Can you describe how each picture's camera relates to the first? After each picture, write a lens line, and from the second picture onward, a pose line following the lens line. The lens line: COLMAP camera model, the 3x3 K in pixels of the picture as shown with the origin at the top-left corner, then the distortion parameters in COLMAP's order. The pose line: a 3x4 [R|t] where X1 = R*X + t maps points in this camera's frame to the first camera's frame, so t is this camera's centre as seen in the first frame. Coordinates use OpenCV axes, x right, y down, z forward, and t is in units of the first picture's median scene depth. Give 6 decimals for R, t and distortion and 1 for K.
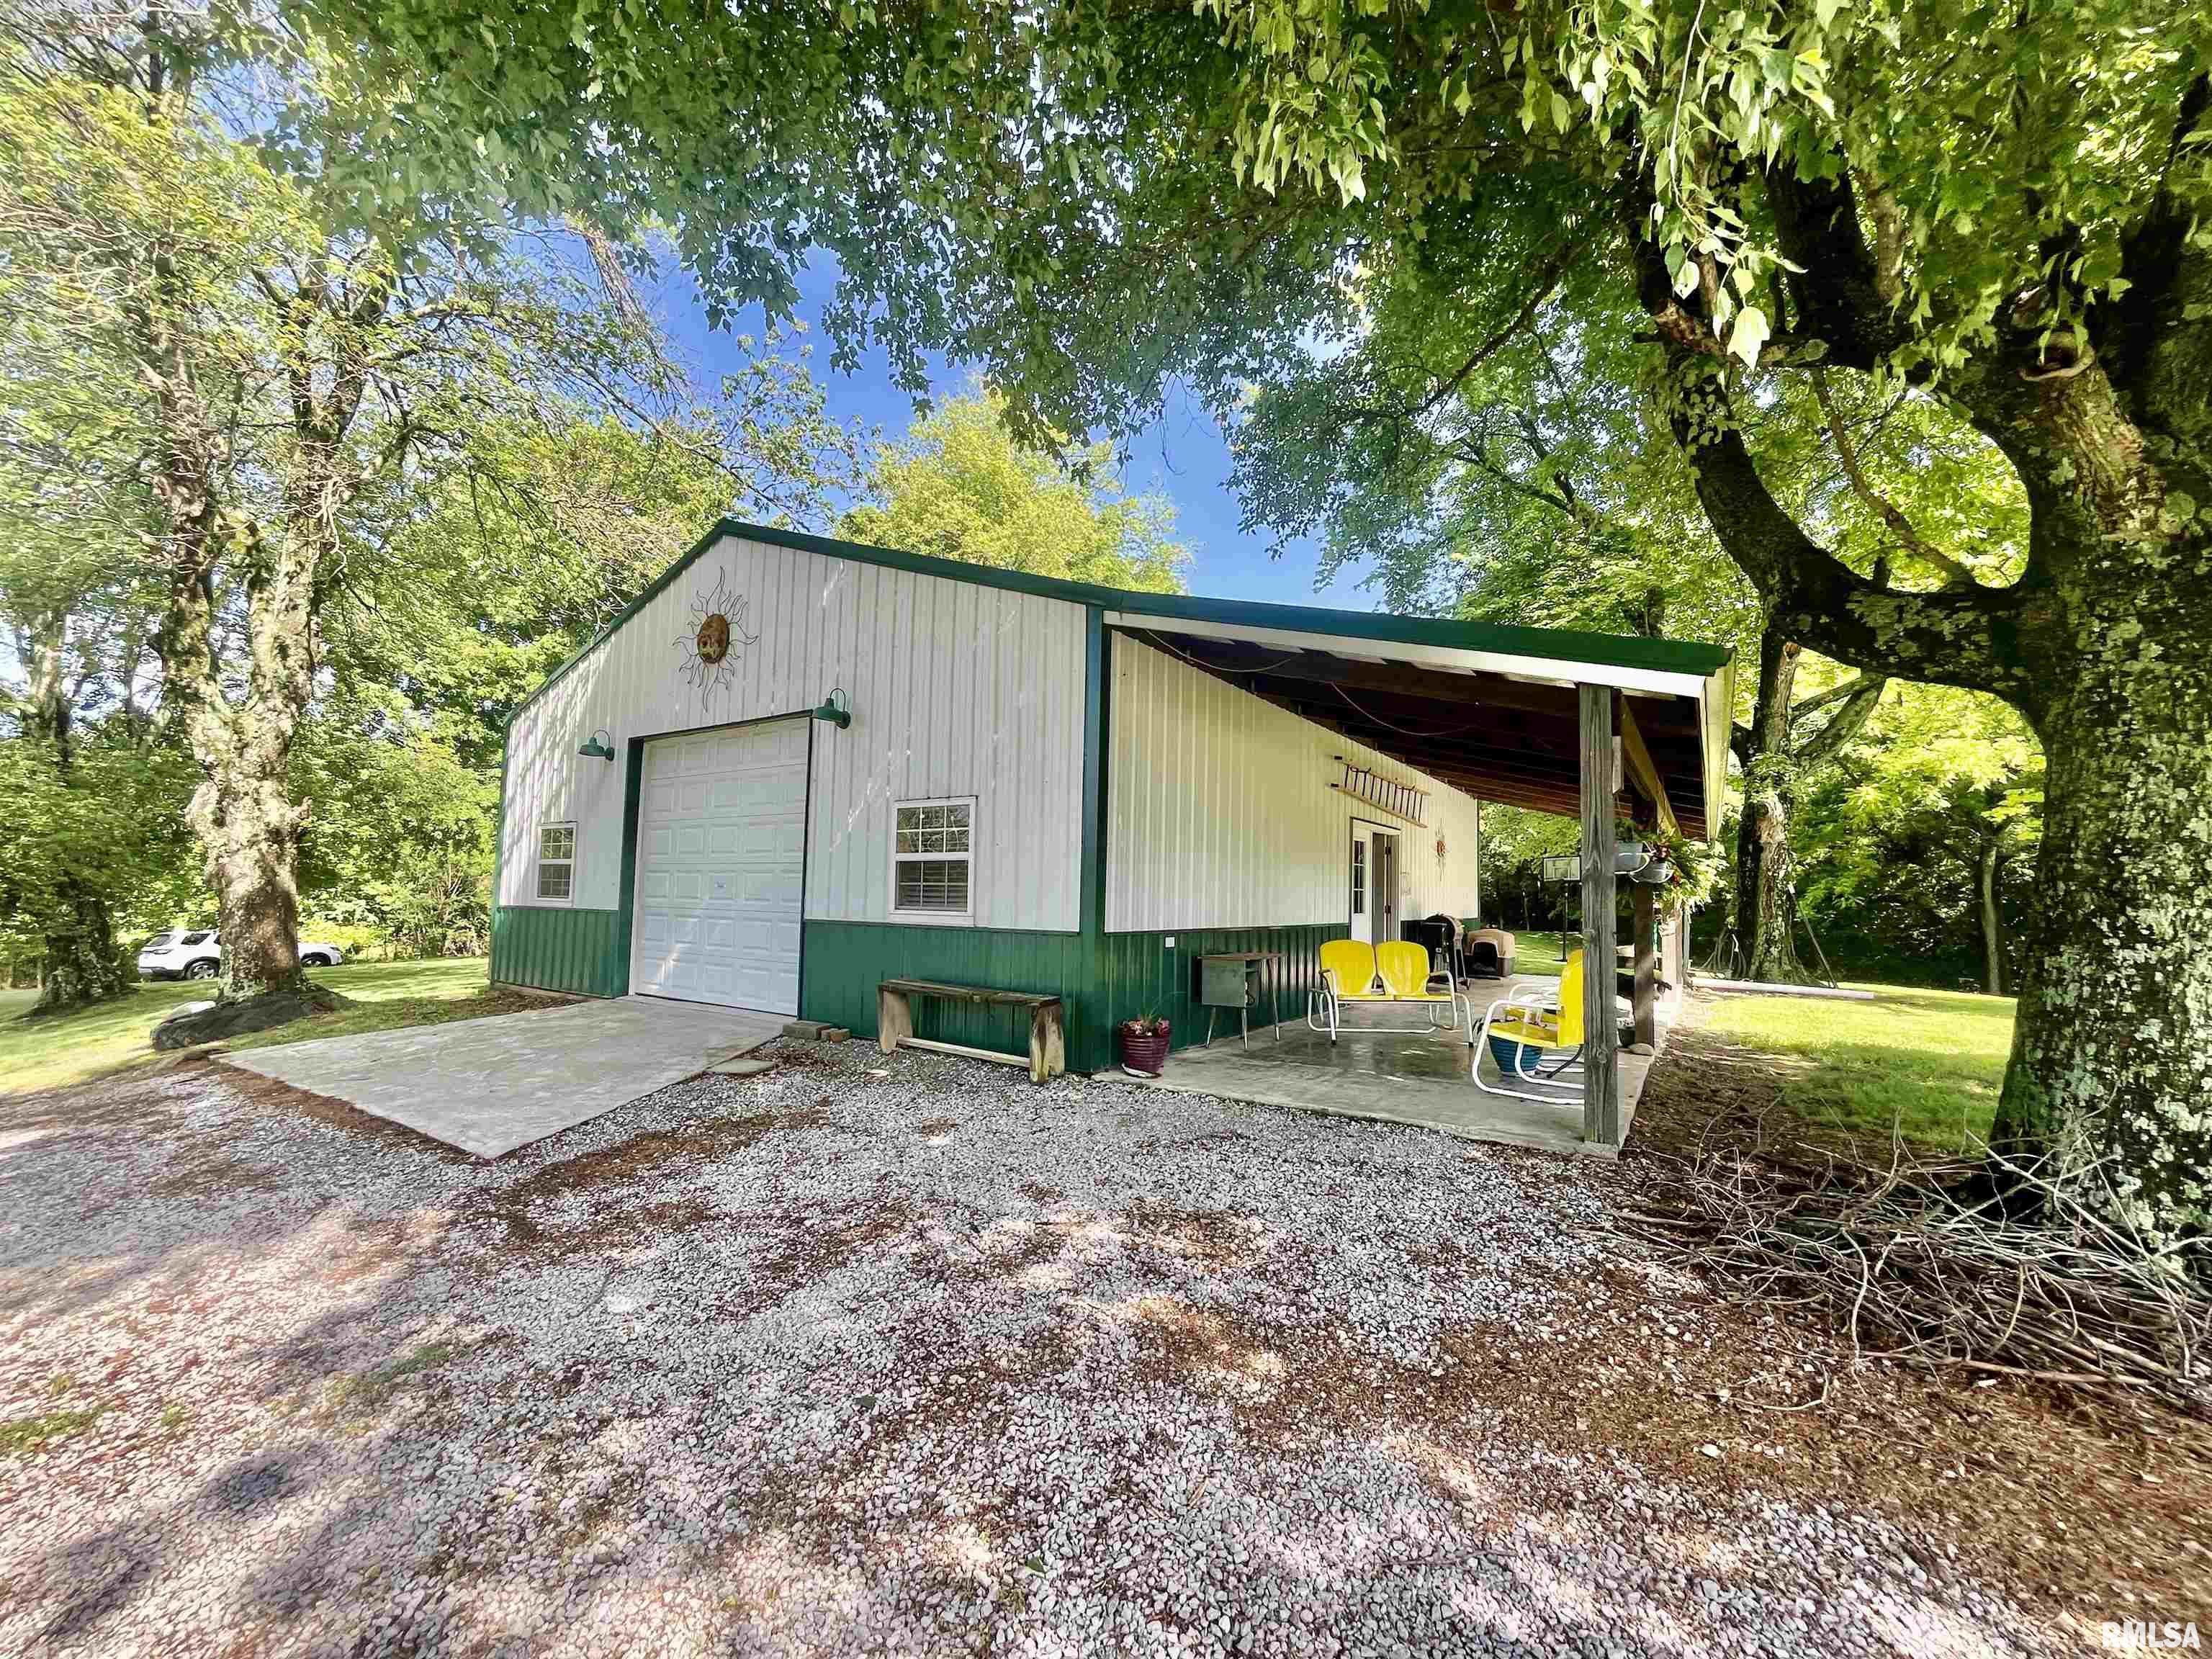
lens RADIAL K [[892.6, 0, 1099.9], [0, 892.6, 826.7], [0, 0, 1]] dist [-0.001702, -0.000206]
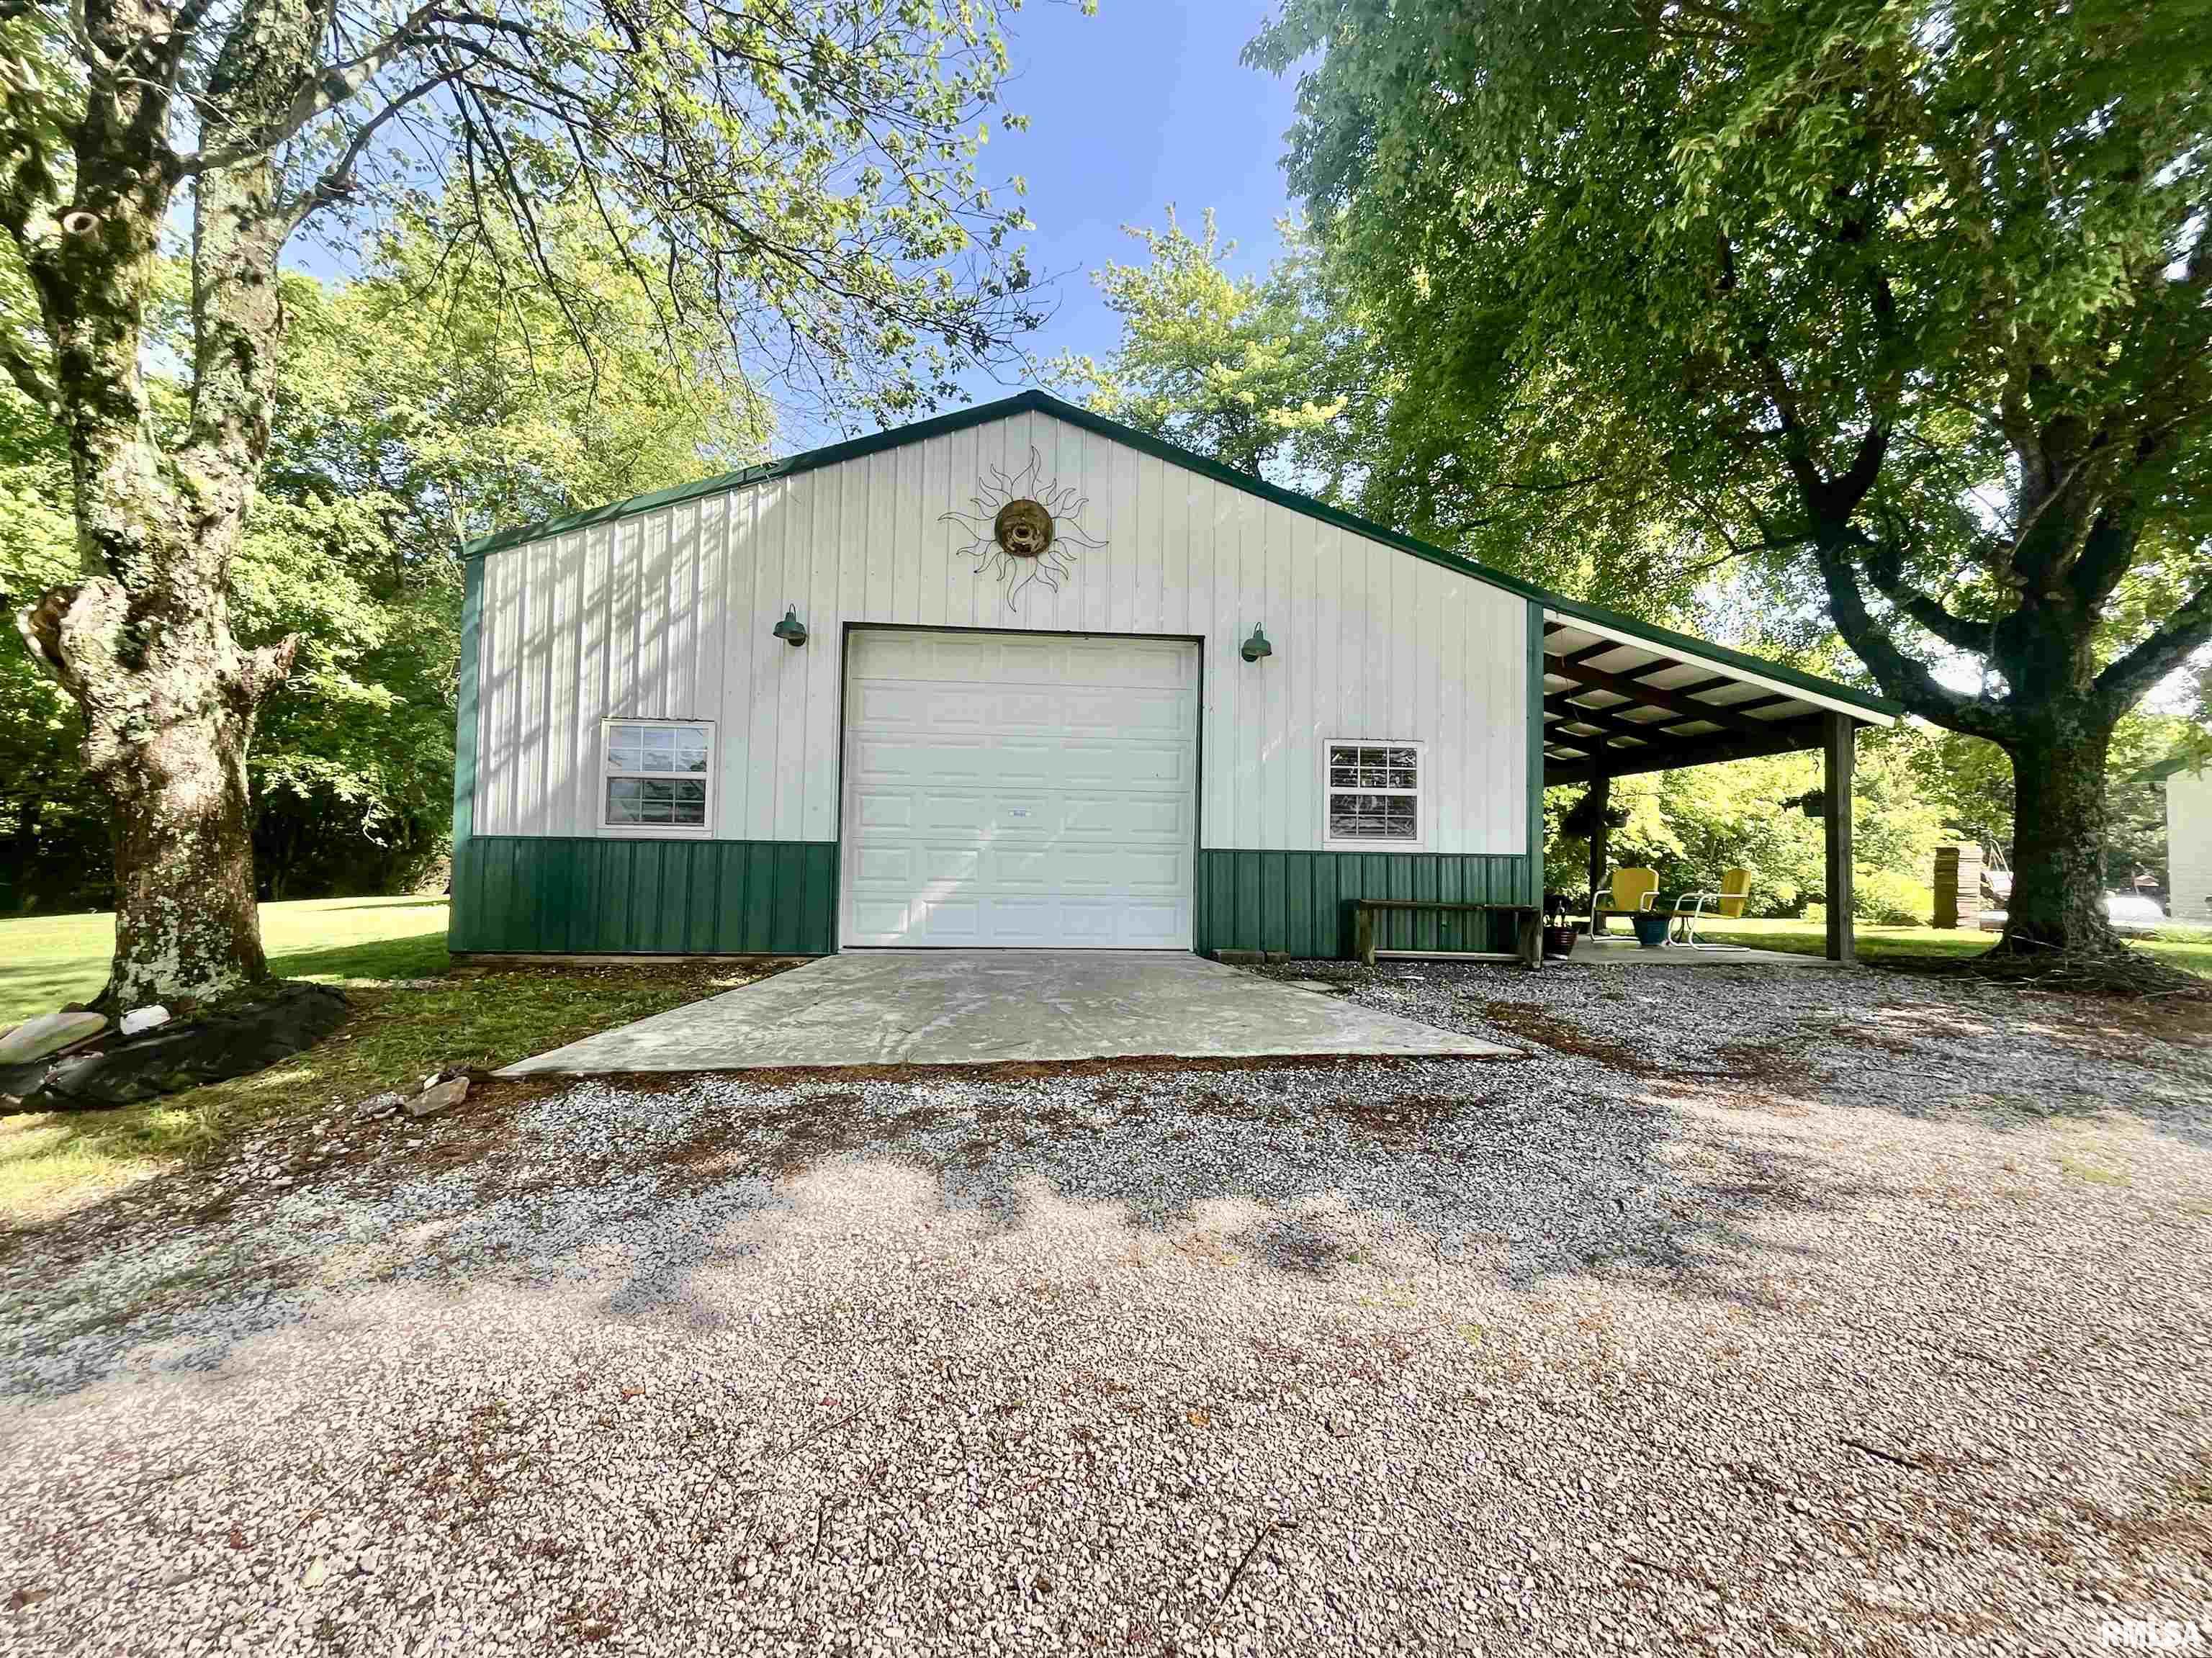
lens RADIAL K [[892.5, 0, 1099.9], [0, 892.5, 826.2], [0, 0, 1]] dist [-0.001702, -0.000206]
pose [[0.782074, 0.021569, 0.622812, -0.899760], [-0.050039, 0.998347, 0.028261, 0.049166], [-0.621173, -0.053267, 0.781861, 0.259119]]
